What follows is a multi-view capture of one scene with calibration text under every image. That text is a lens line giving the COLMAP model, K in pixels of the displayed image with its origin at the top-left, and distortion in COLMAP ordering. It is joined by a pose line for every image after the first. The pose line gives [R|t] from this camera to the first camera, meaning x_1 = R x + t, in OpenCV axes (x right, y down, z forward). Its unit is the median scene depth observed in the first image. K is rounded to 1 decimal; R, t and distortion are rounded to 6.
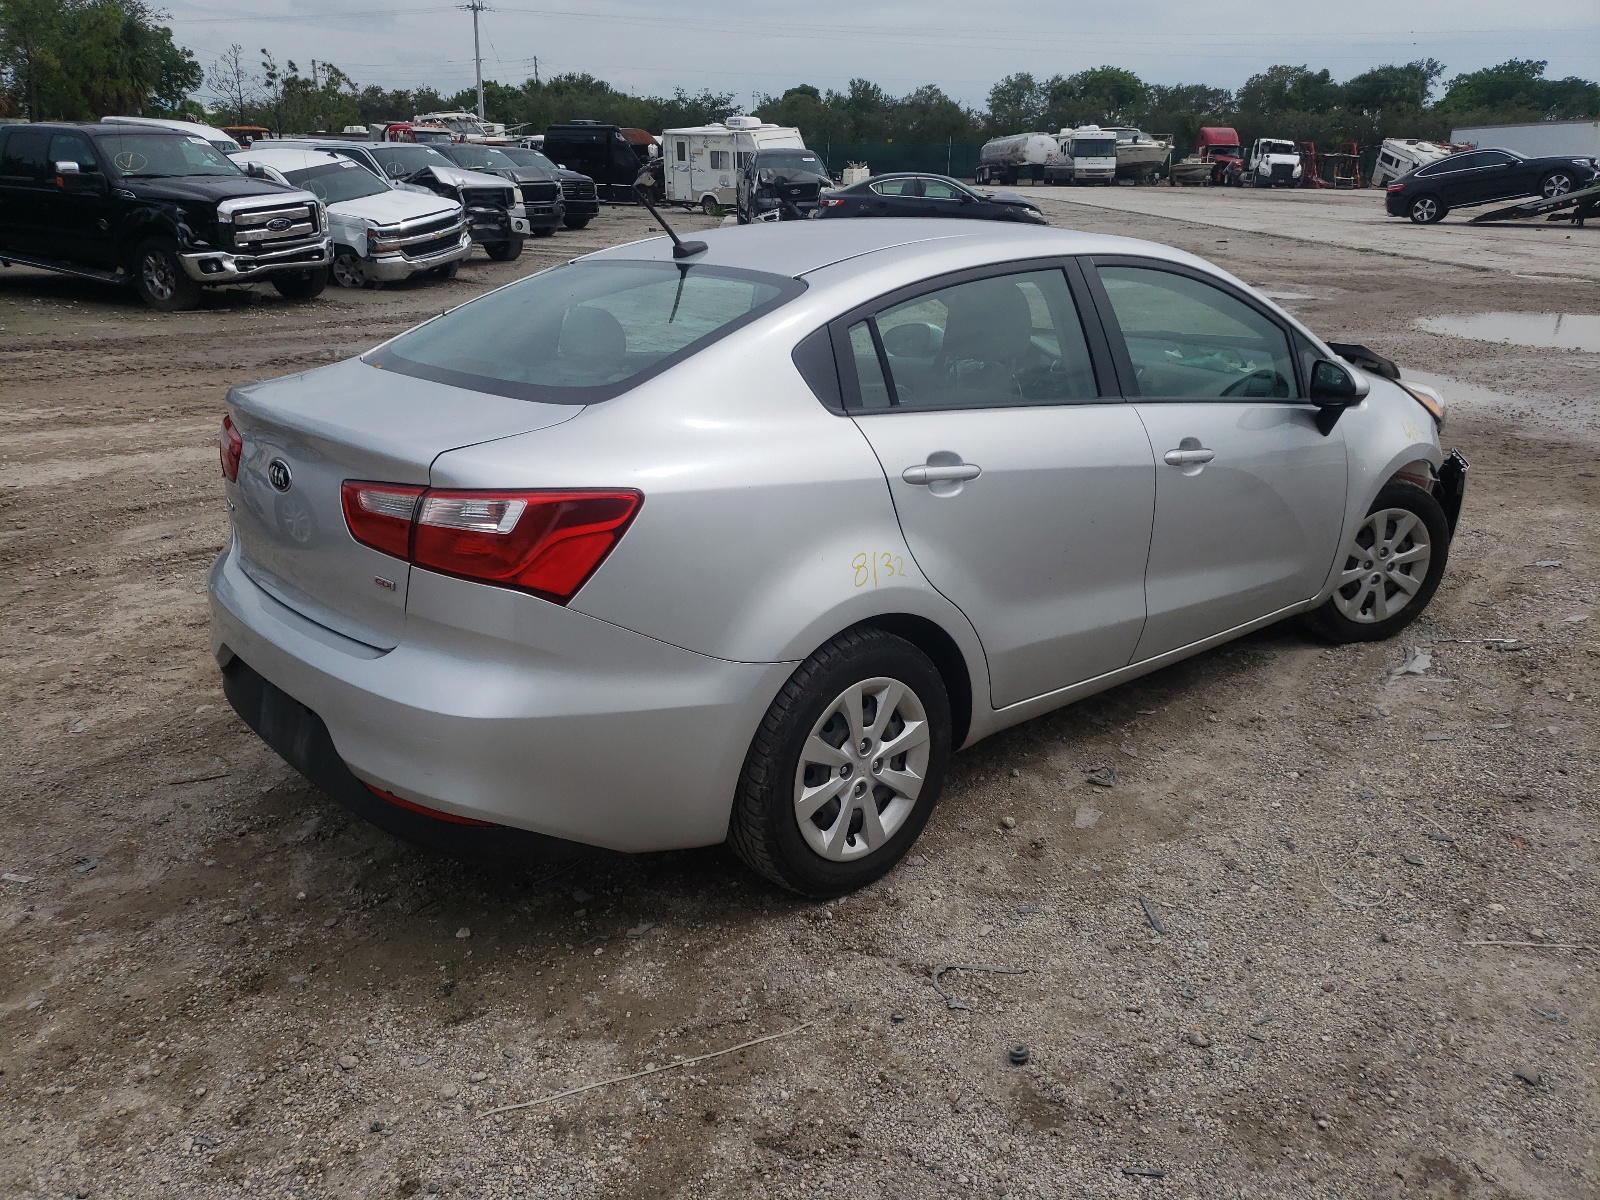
lens RADIAL K [[1107.2, 0, 805.7], [0, 1107.2, 595.0], [0, 0, 1]] dist [0.007170, -0.006577]
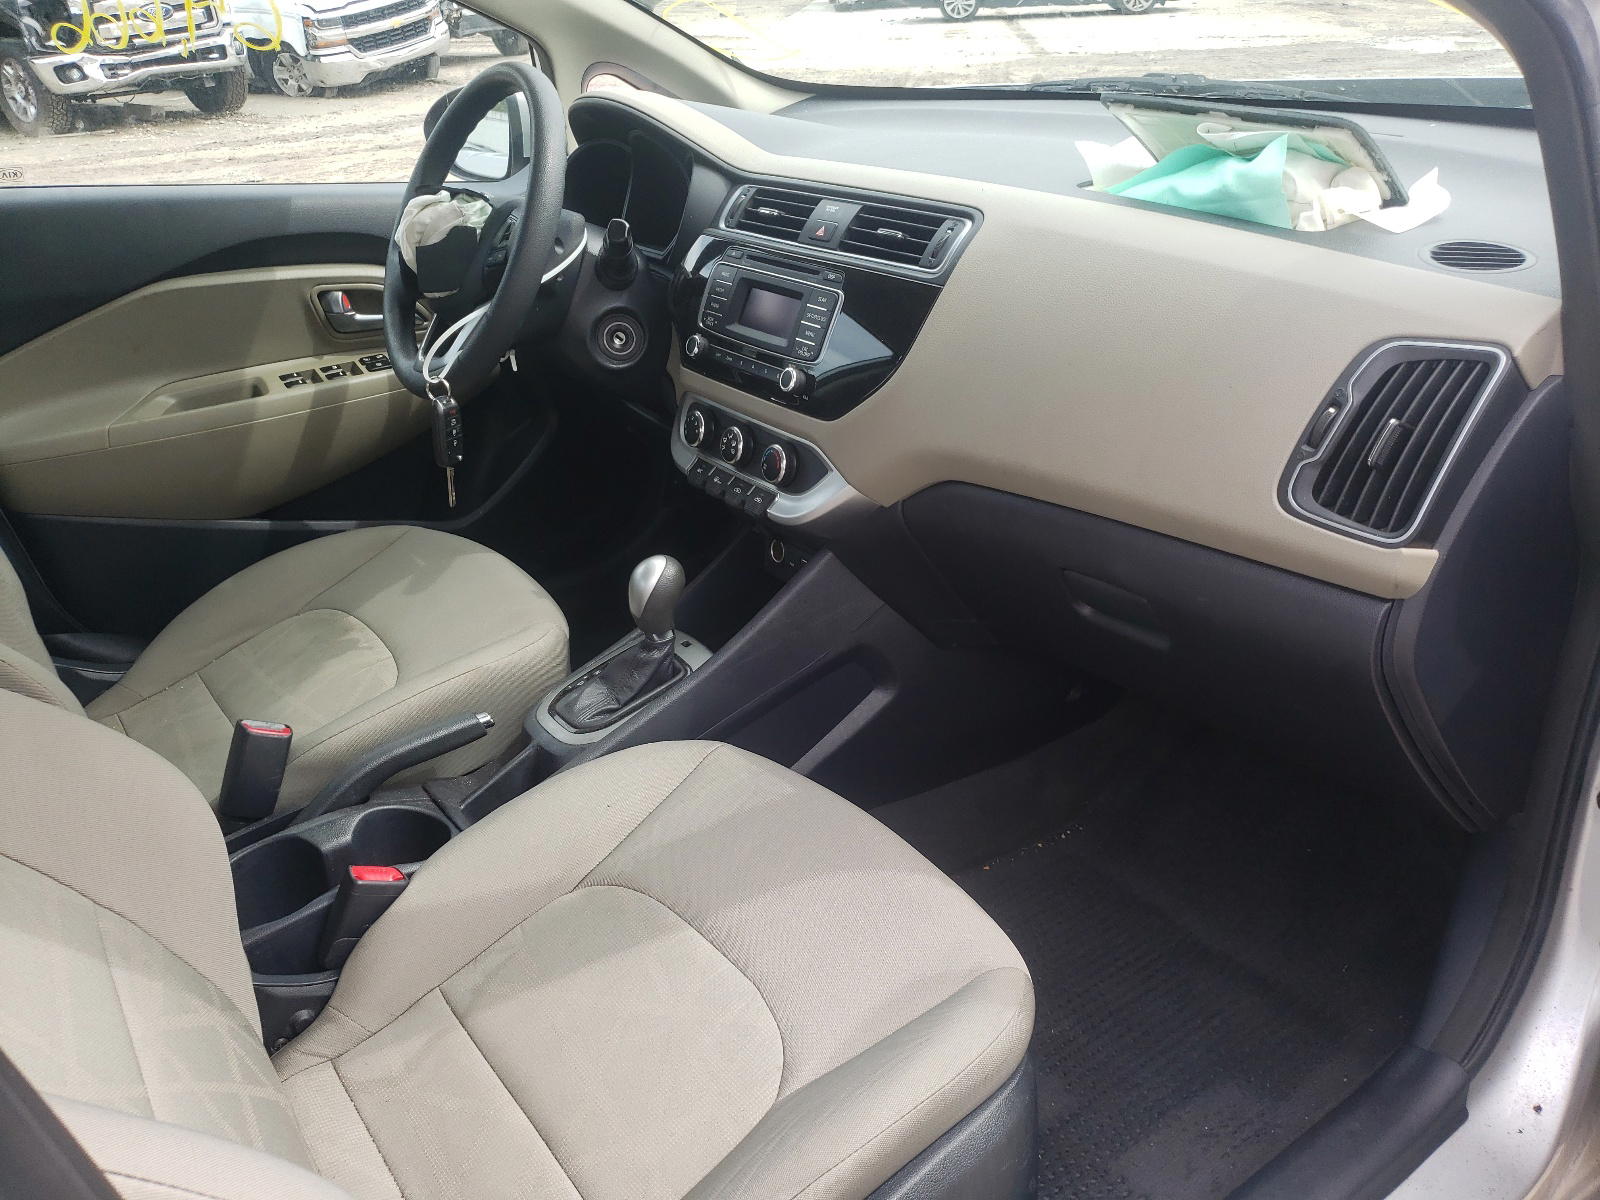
lens RADIAL K [[1107.2, 0, 805.7], [0, 1107.2, 595.0], [0, 0, 1]] dist [0.007170, -0.006577]
pose [[0.989623, 0.020513, -0.142219, 0.096611], [0.002214, 0.987463, 0.157834, -0.050461], [0.143674, -0.156511, 0.977170, 0.232150]]
